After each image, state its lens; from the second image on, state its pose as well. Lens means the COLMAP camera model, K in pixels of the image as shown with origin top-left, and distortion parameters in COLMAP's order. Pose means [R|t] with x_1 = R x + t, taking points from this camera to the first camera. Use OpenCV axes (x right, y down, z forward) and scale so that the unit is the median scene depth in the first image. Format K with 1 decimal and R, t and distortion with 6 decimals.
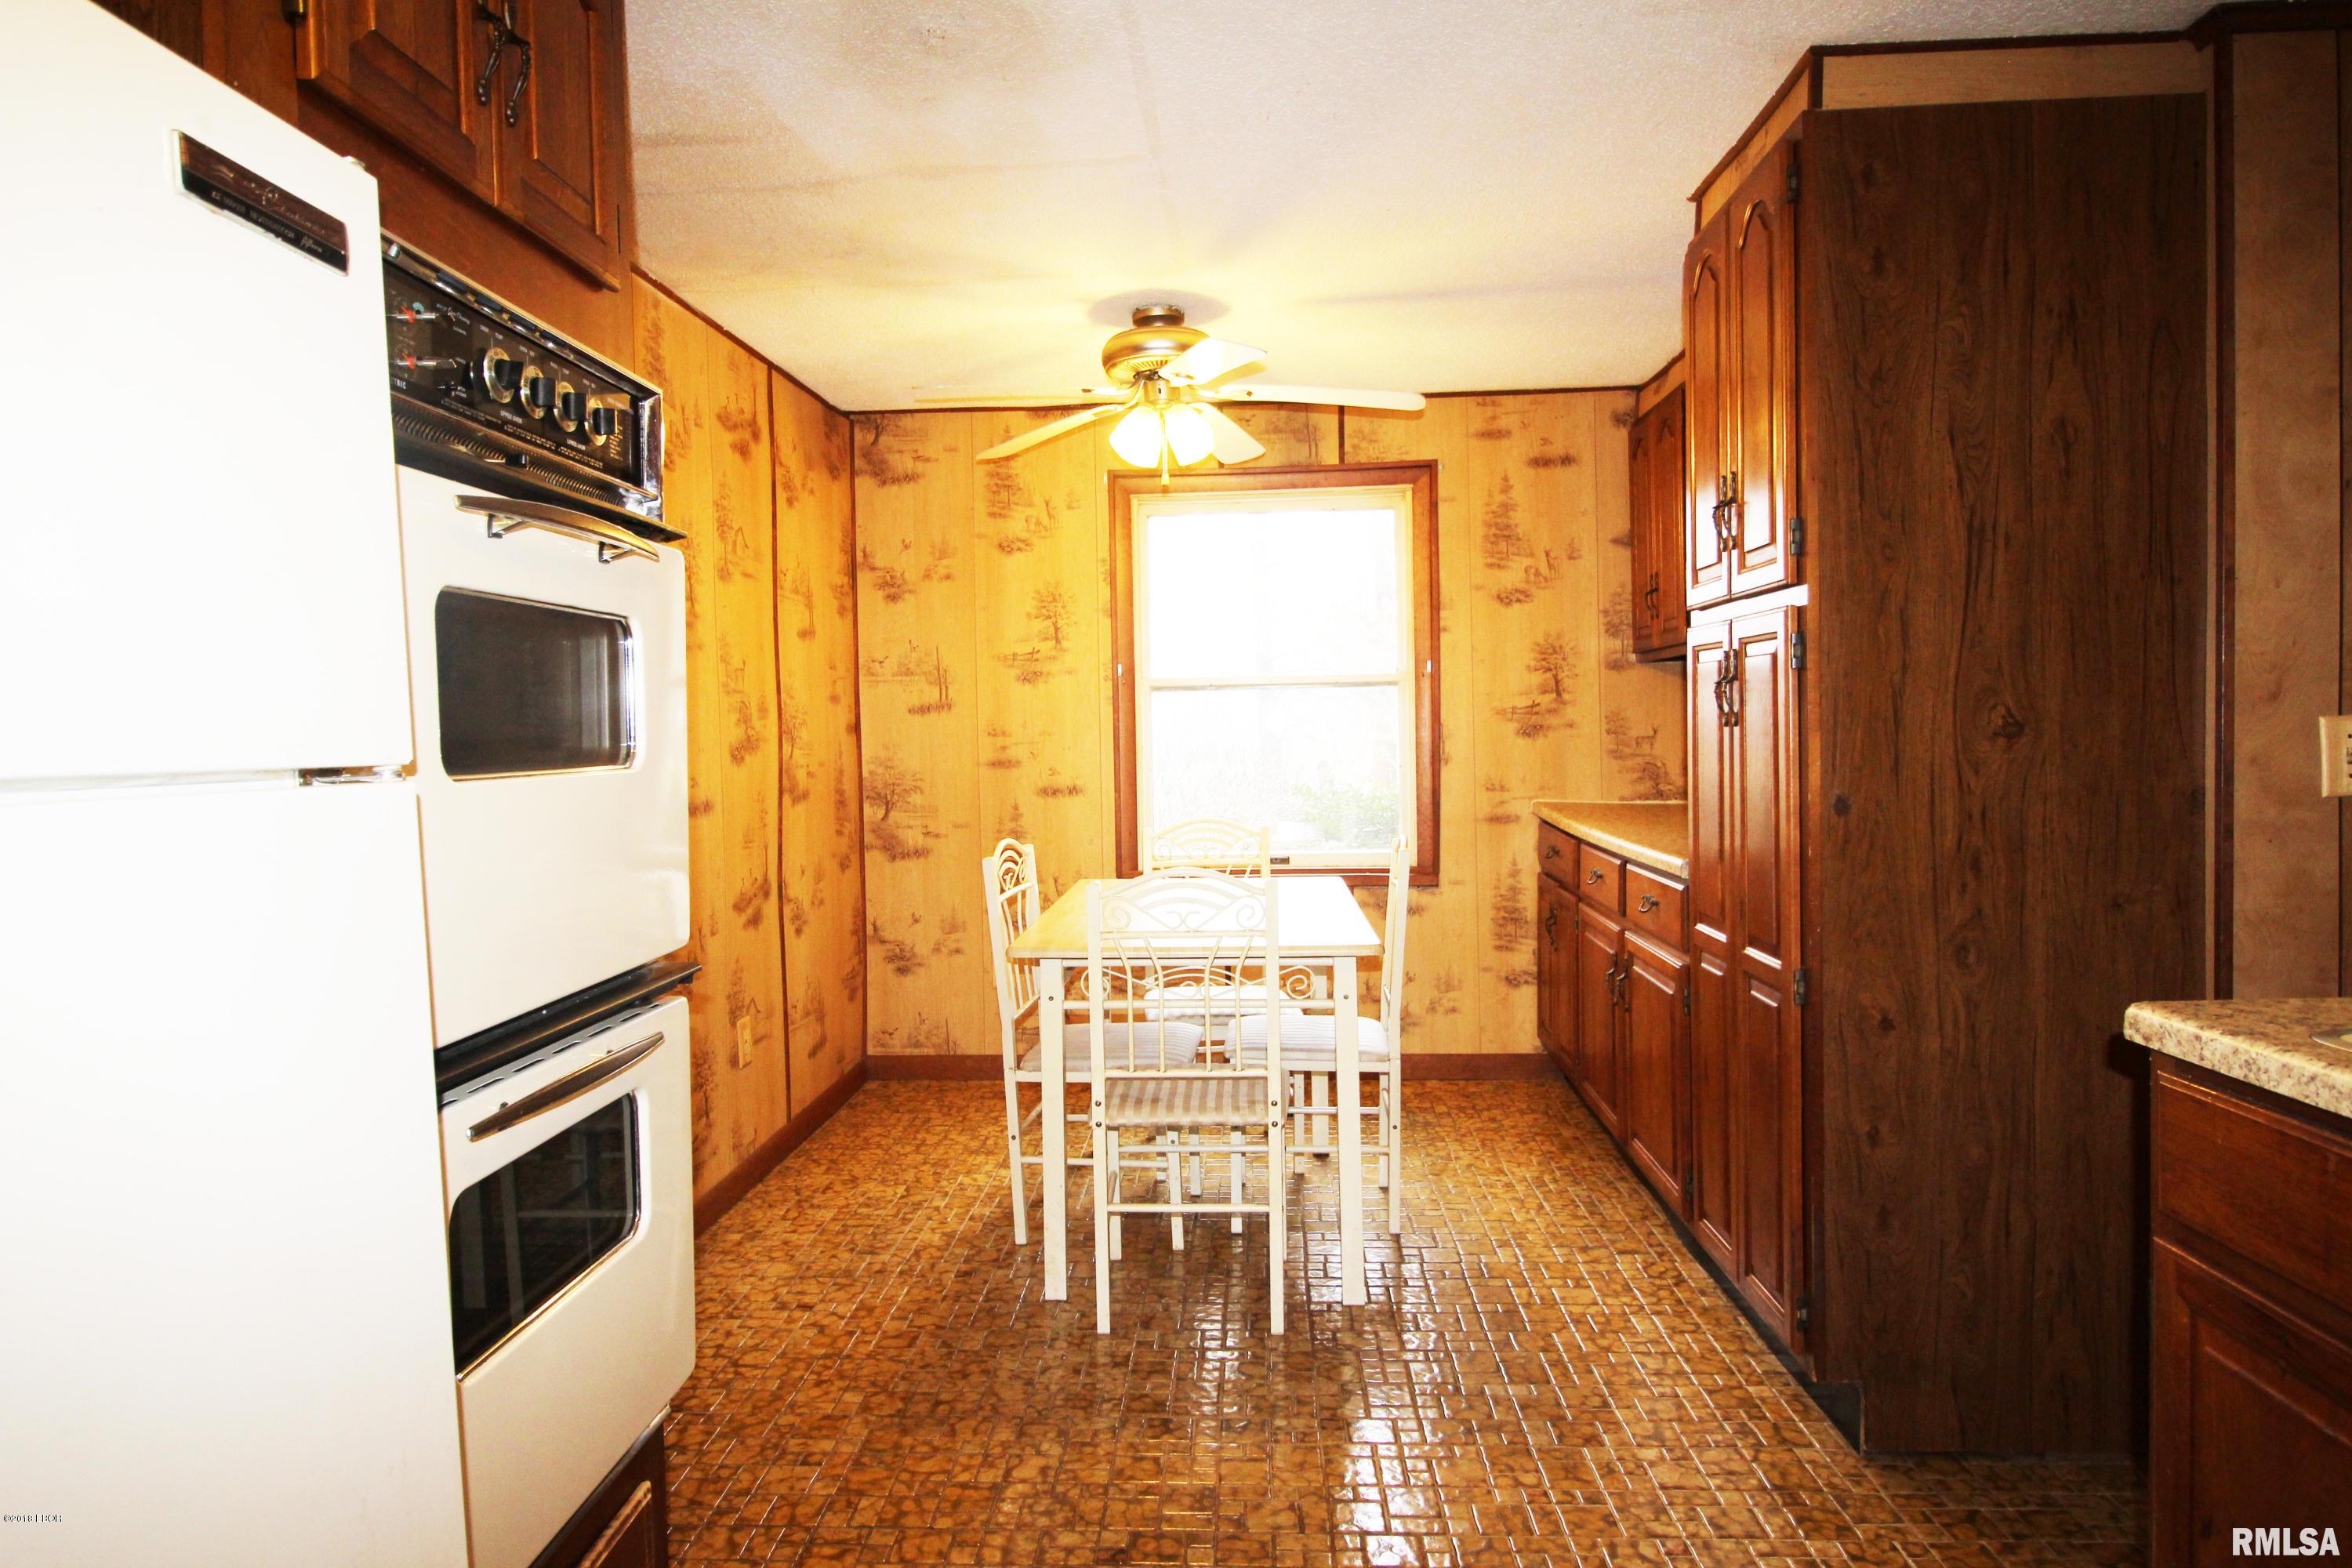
lens RADIAL K [[1382.8, 0, 1186.3], [0, 1382.8, 783.6], [0, 0, 1]] dist [0.007808, -0.011723]
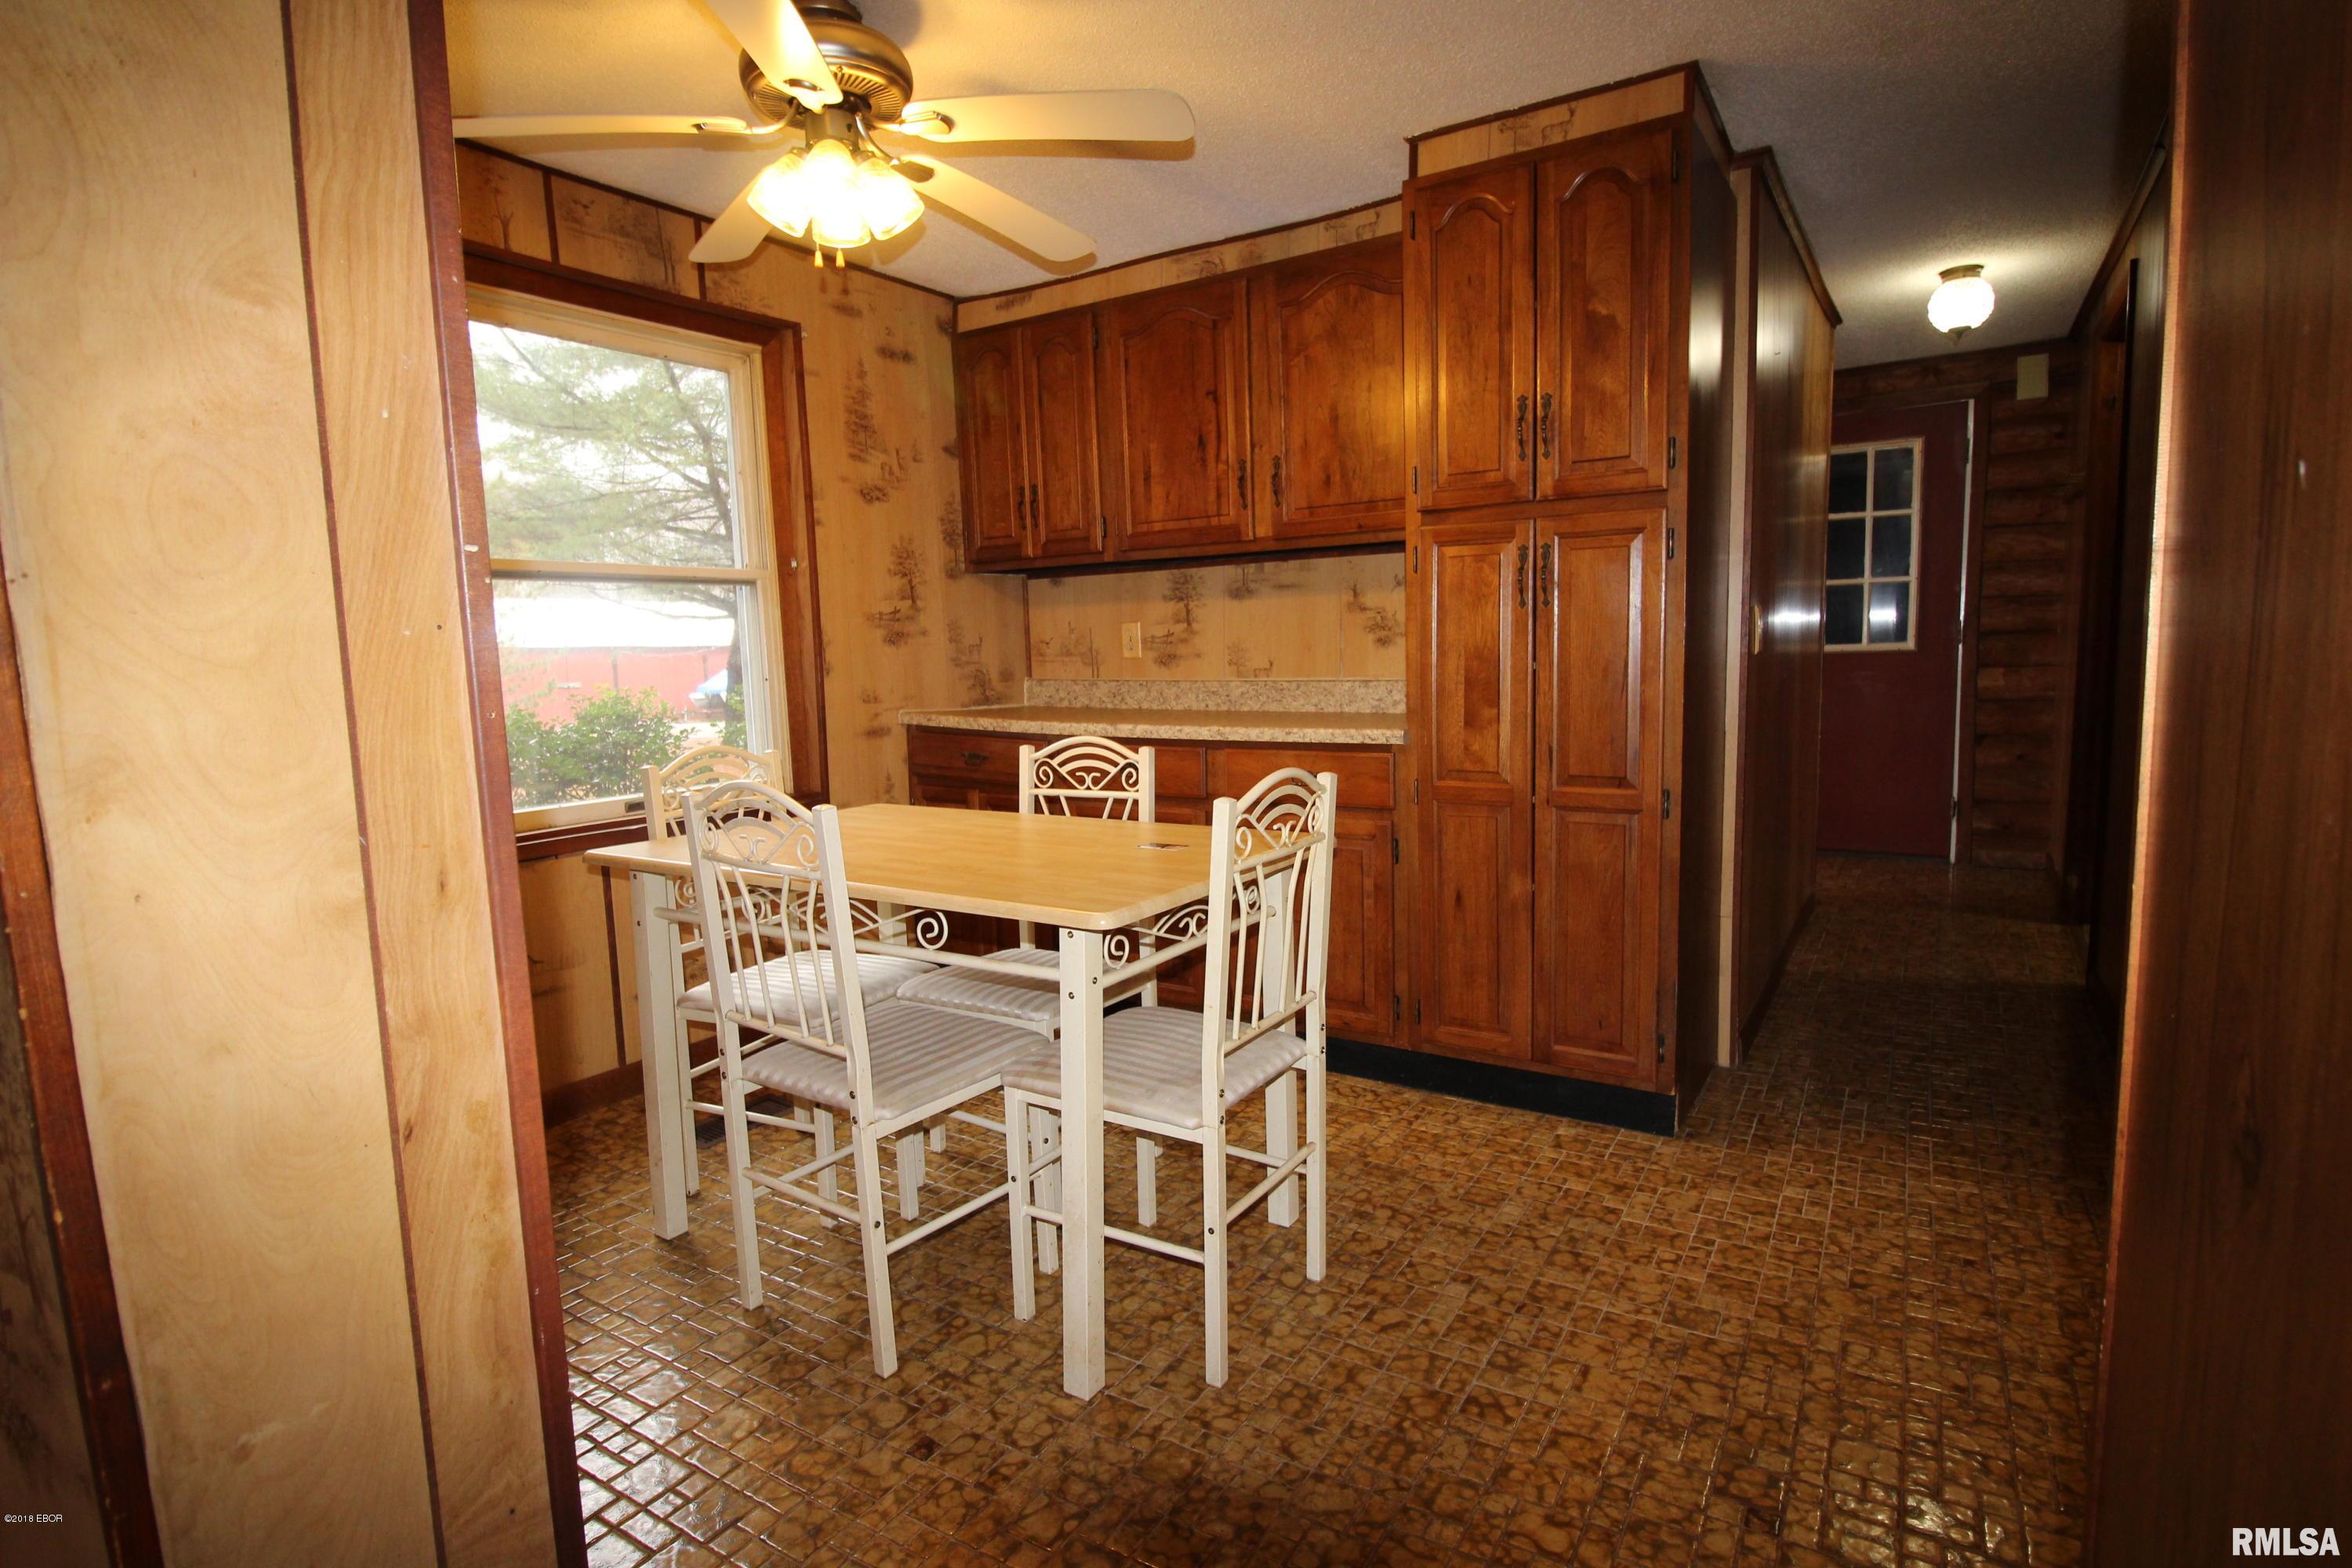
lens RADIAL K [[1187.7, 0, 1174.3], [0, 1187.7, 782.9], [0, 0, 1]] dist [0.000703, 0.000138]
pose [[0.483690, -0.094194, 0.870156, -0.382247], [0.052594, 0.995523, 0.078530, 0.007093], [-0.873658, 0.007781, 0.486479, 0.434052]]
